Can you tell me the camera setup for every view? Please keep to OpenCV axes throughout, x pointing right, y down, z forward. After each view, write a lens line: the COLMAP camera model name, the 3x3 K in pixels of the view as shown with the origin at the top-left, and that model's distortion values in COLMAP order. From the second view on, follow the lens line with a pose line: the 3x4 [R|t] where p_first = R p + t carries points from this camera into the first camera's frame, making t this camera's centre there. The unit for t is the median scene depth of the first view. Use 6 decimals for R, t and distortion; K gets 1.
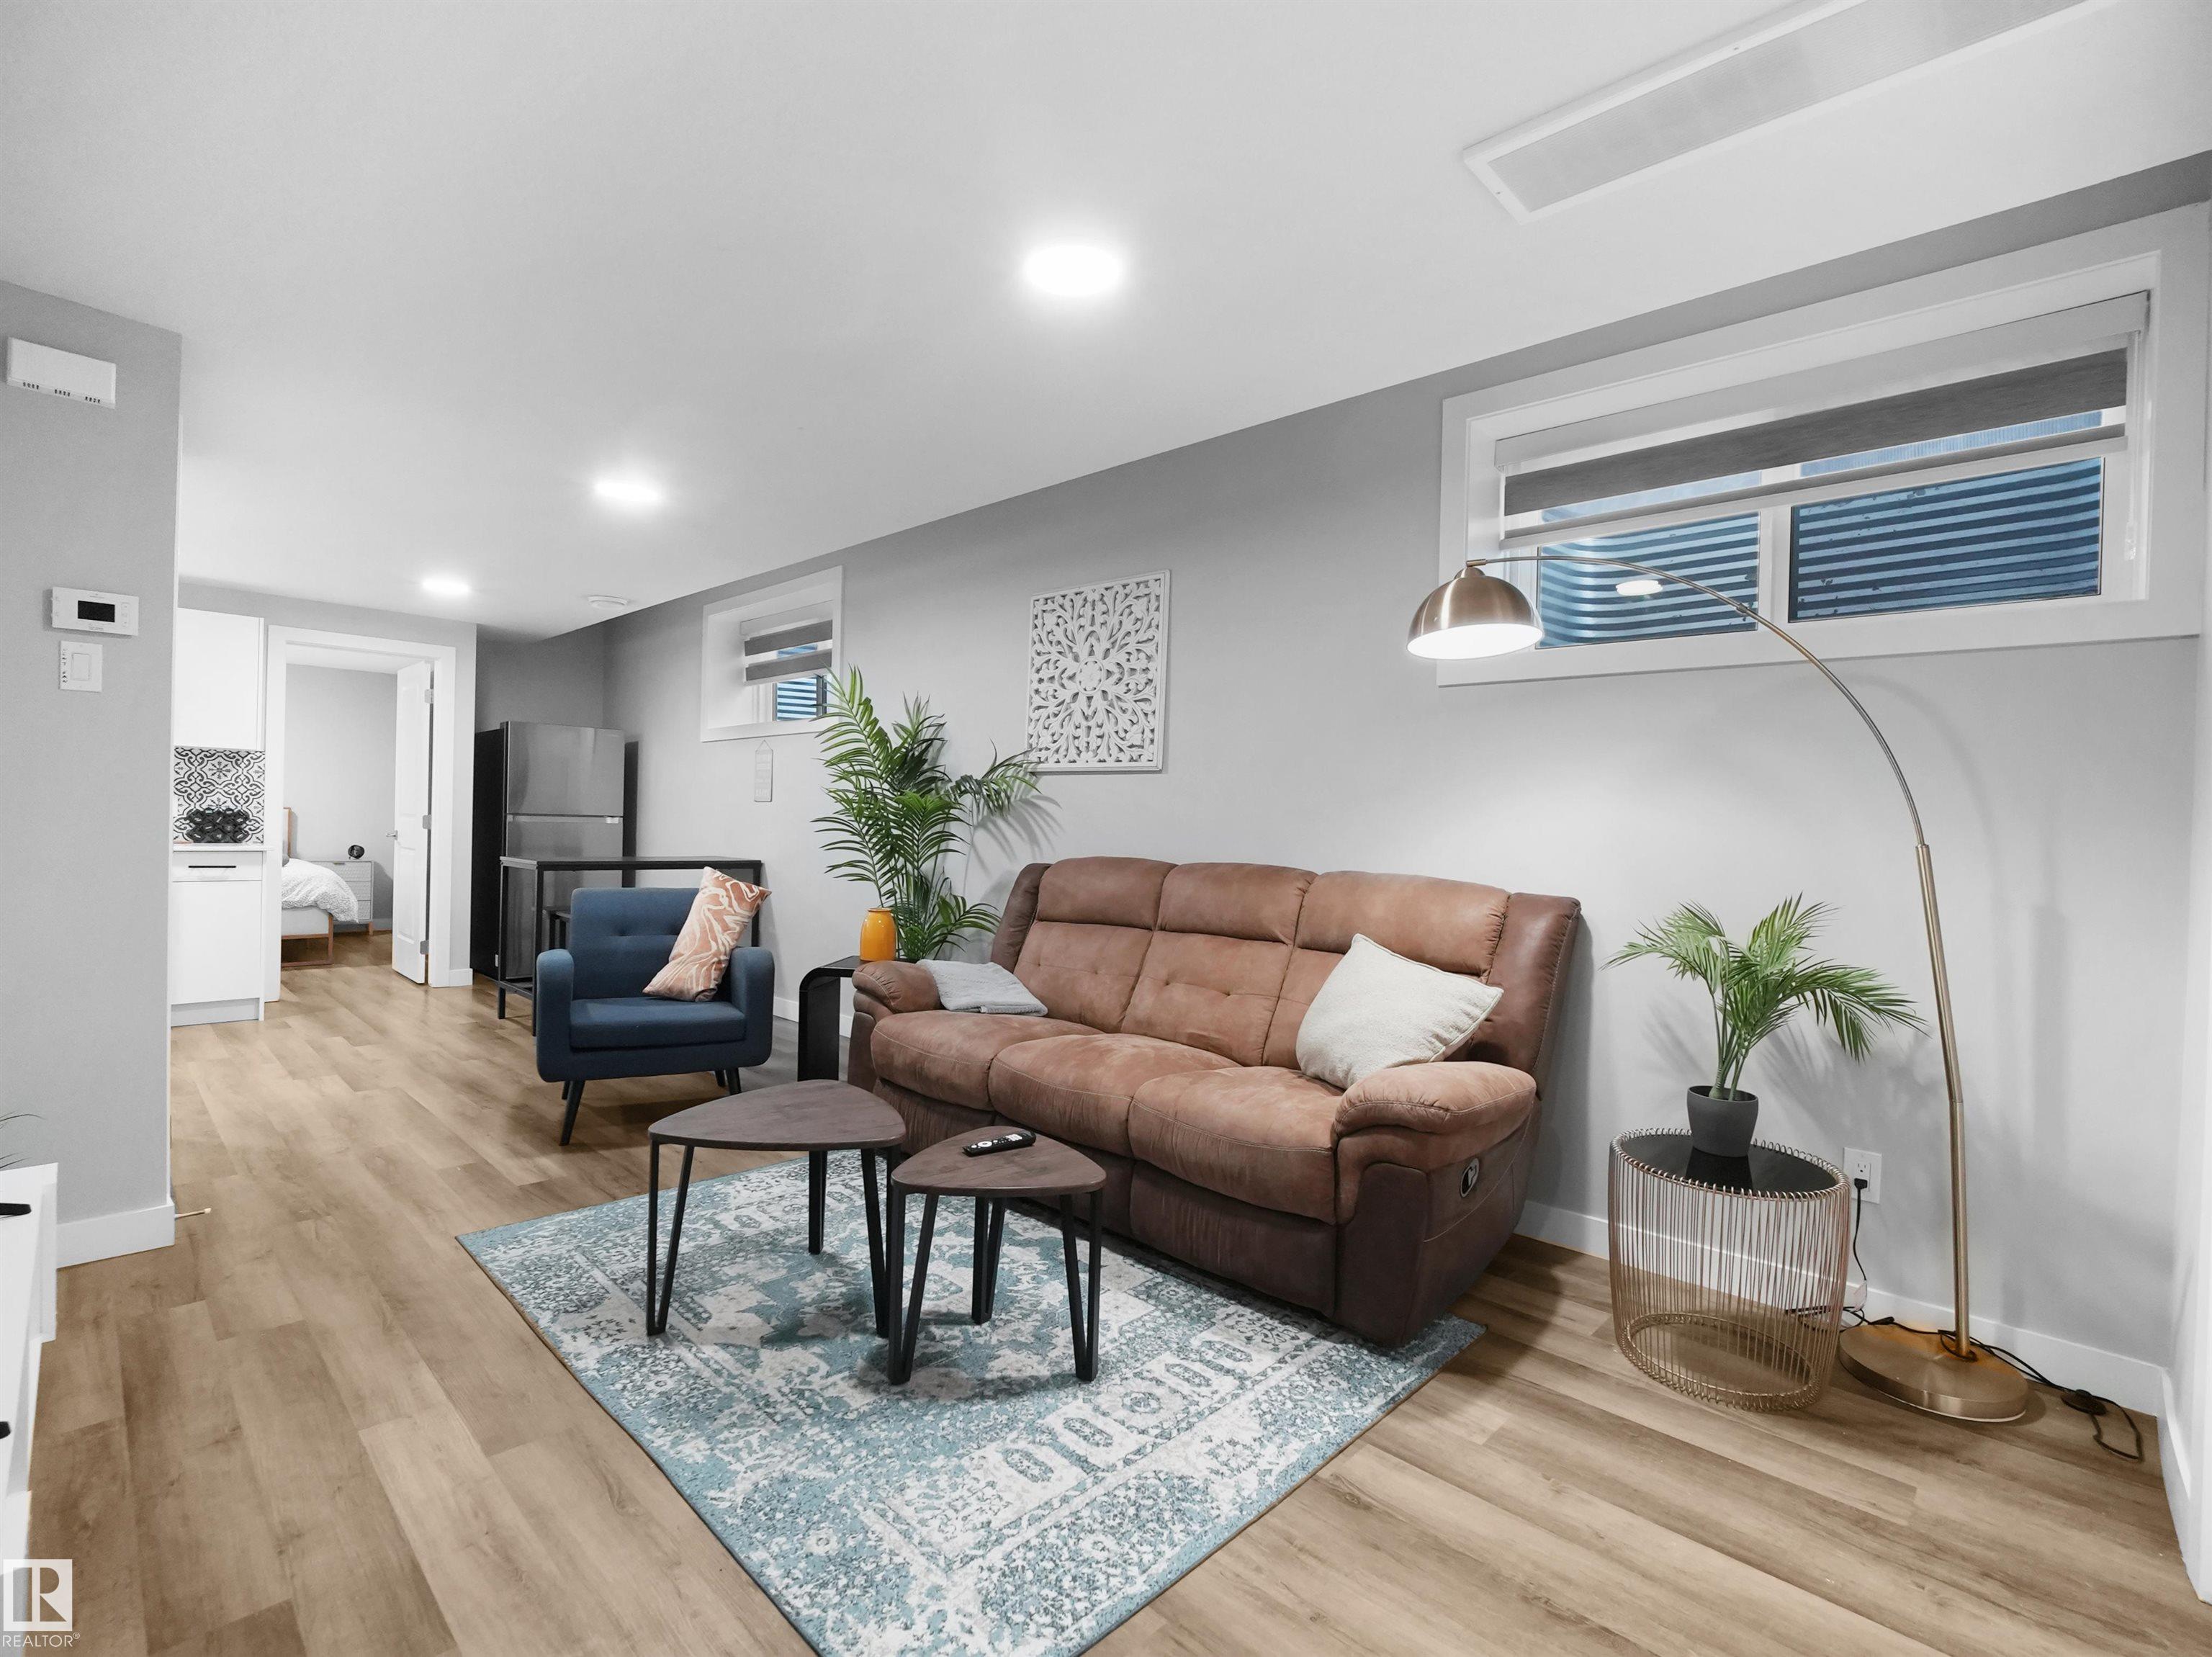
lens RADIAL K [[1007.3, 0, 1121.0], [0, 1007.3, 825.3], [0, 0, 1]] dist [-0.020889, 0.002583]
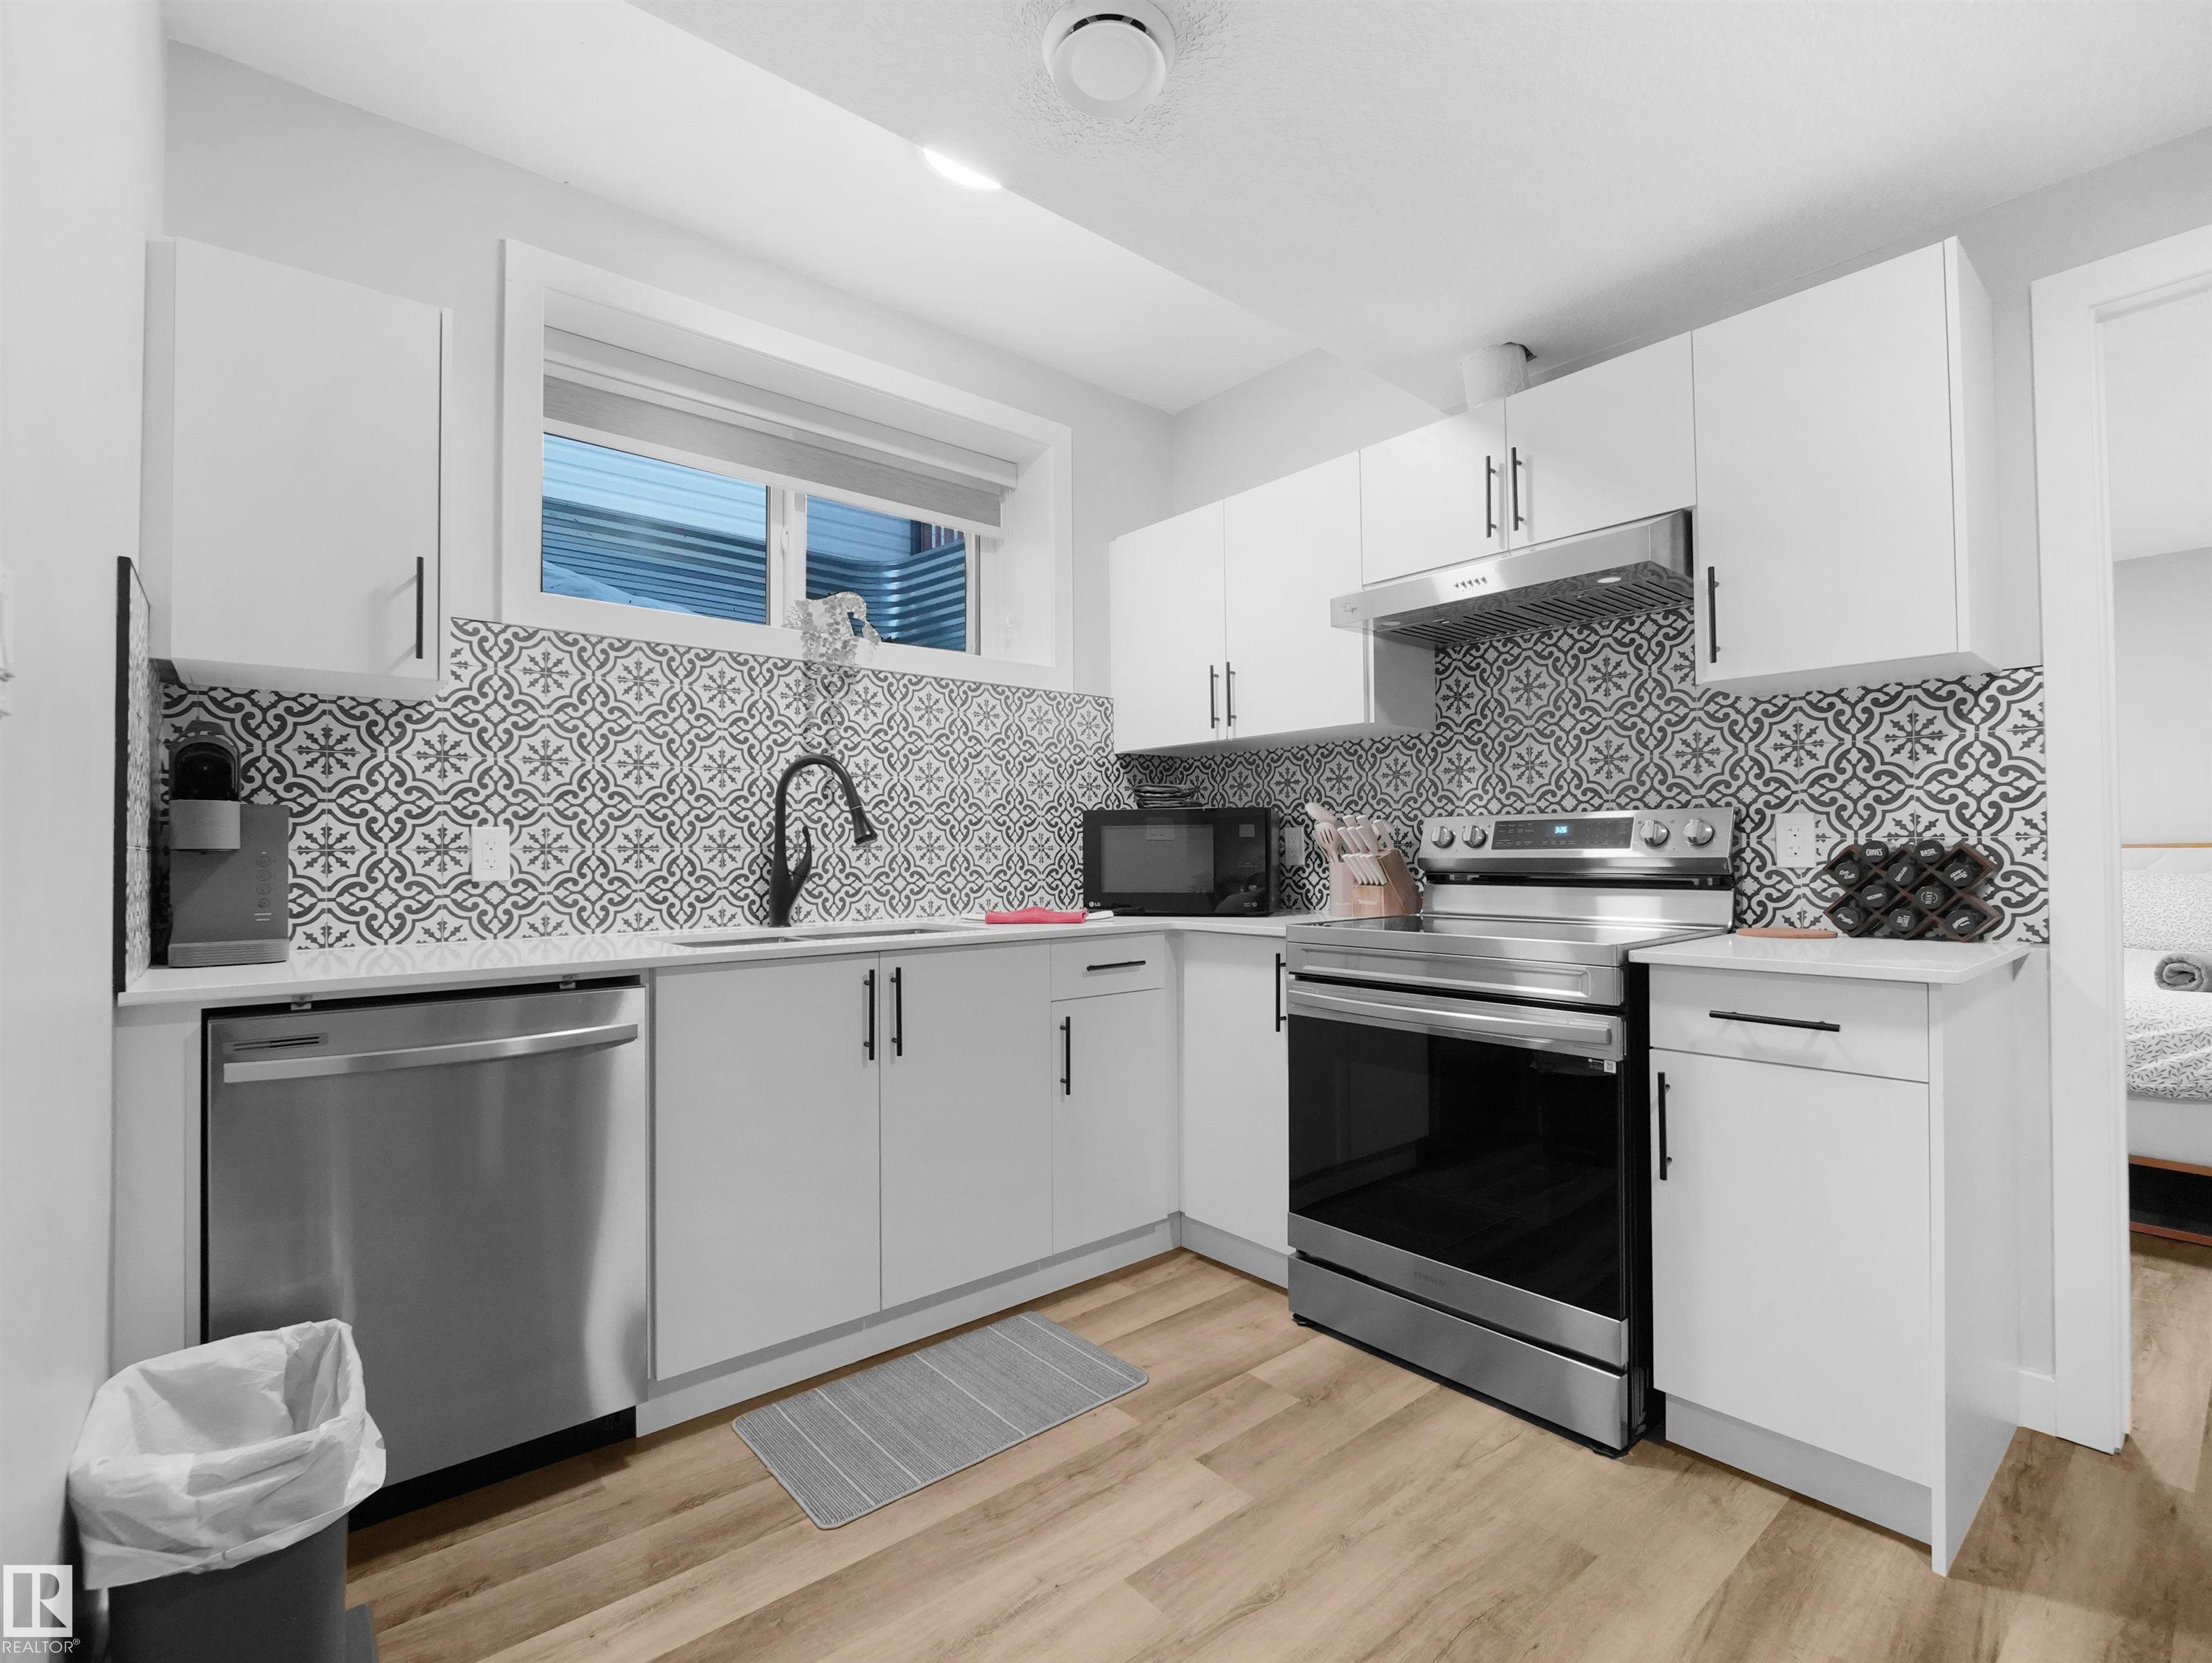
lens RADIAL K [[1007.1, 0, 1122.9], [0, 1007.1, 836.1], [0, 0, 1]] dist [-0.020889, 0.002583]
pose [[-0.111625, -0.046957, -0.992640, -1.205786], [0.001745, 0.998872, -0.047448, -0.006913], [0.993749, -0.007029, -0.111418, 1.748878]]
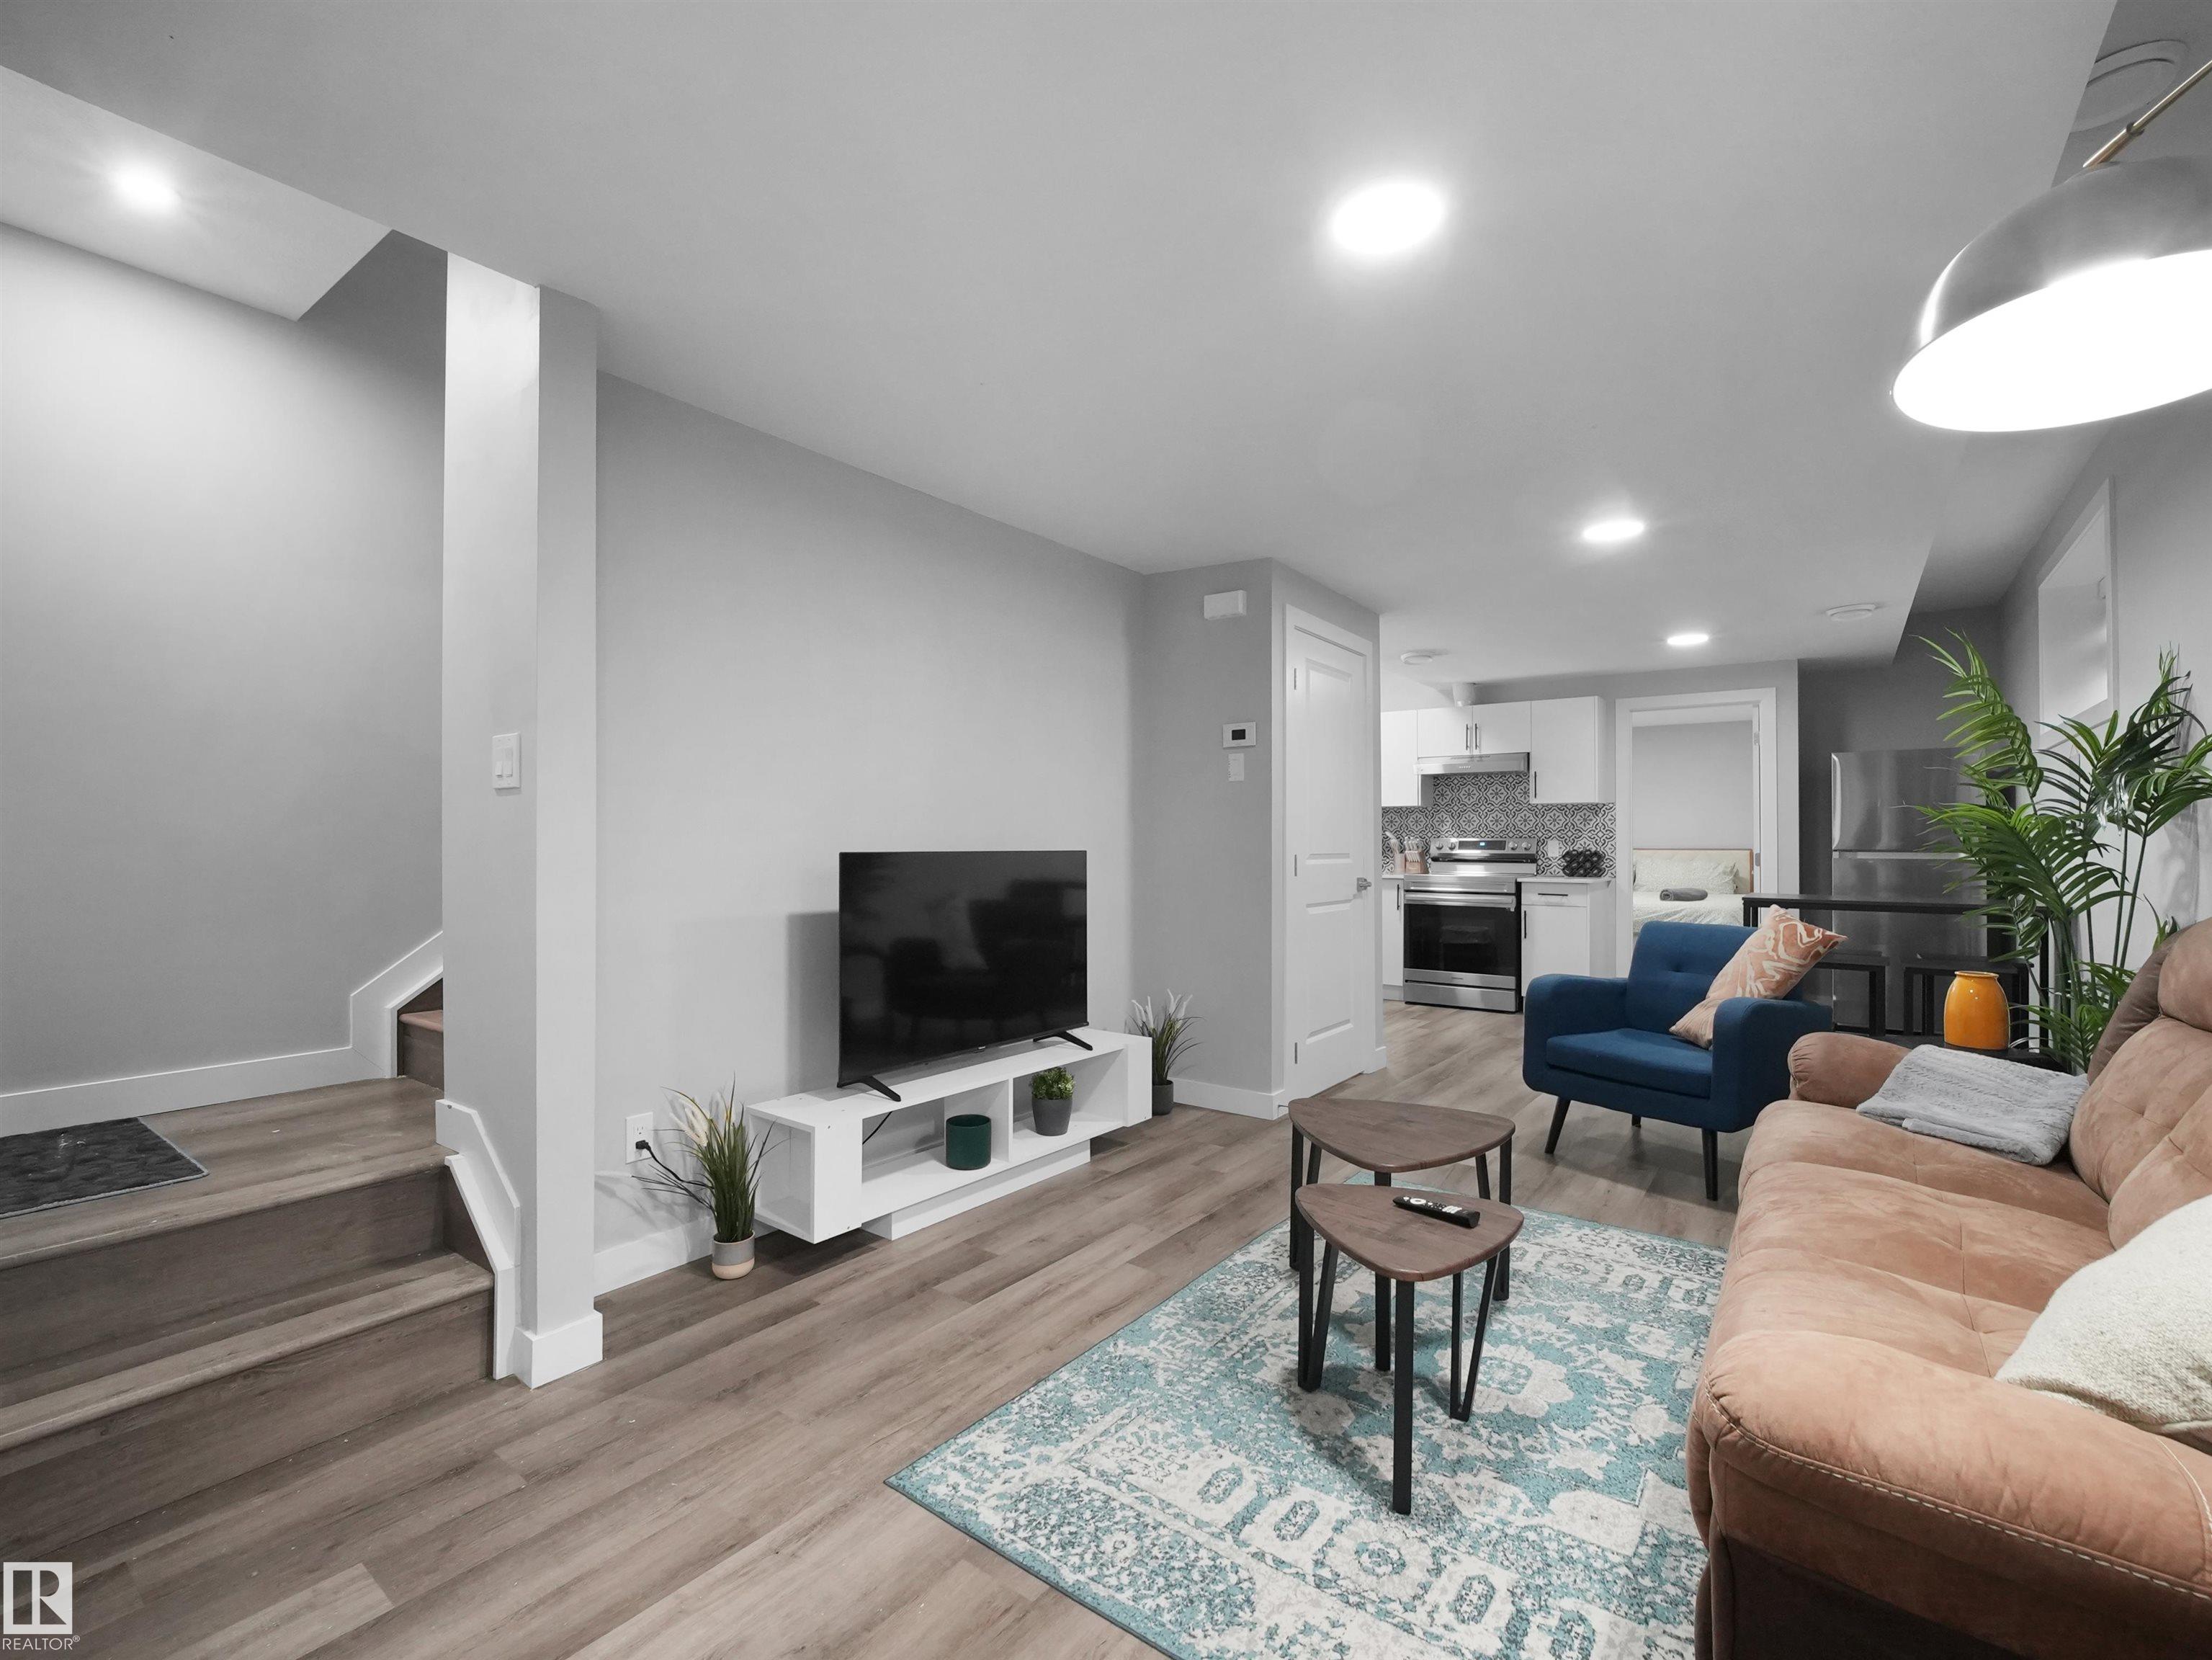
lens RADIAL K [[1007.4, 0, 1115.6], [0, 1007.4, 827.4], [0, 0, 1]] dist [-0.020889, 0.002583]
pose [[0.122131, -0.041707, -0.991637, 0.674558], [-0.000664, 0.999113, -0.042103, 0.019826], [0.992514, 0.005801, 0.121995, 0.571490]]
